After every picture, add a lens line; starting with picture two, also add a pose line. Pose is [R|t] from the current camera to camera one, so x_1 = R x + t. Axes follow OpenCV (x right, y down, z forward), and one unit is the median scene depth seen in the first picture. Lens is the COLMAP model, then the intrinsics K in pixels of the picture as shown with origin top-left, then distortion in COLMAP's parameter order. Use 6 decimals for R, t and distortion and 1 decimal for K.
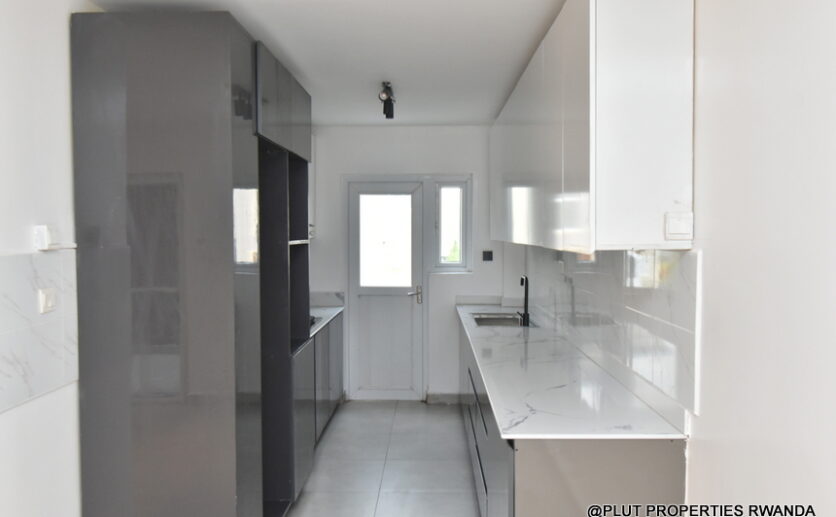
lens RADIAL K [[687.0, 0, 418.0], [0, 687.0, 258.5], [0, 0, 1]] dist [-0.000231, -0.000032]
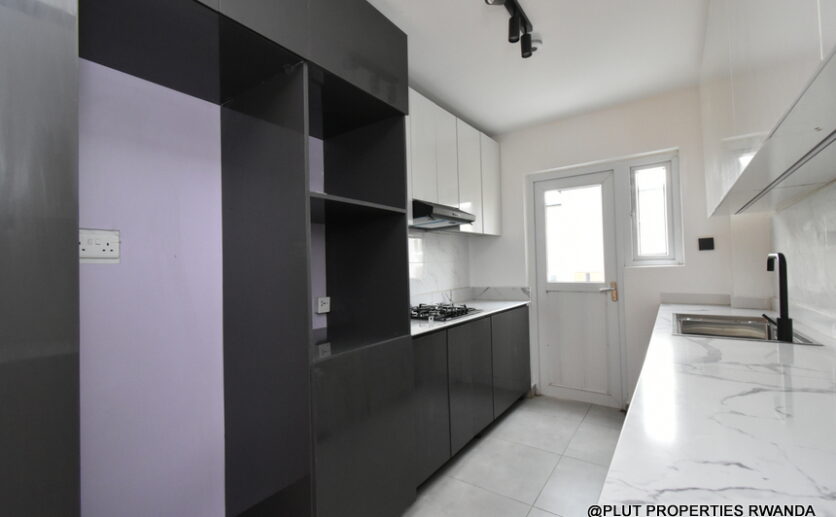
lens RADIAL K [[367.6, 0, 415.6], [0, 367.6, 257.3], [0, 0, 1]] dist [0.001257, 0.000180]
pose [[0.826098, -0.033542, -0.562527, 0.062047], [0.000172, 0.998242, -0.059269, 0.037109], [0.563526, 0.048866, 0.824652, 0.452934]]
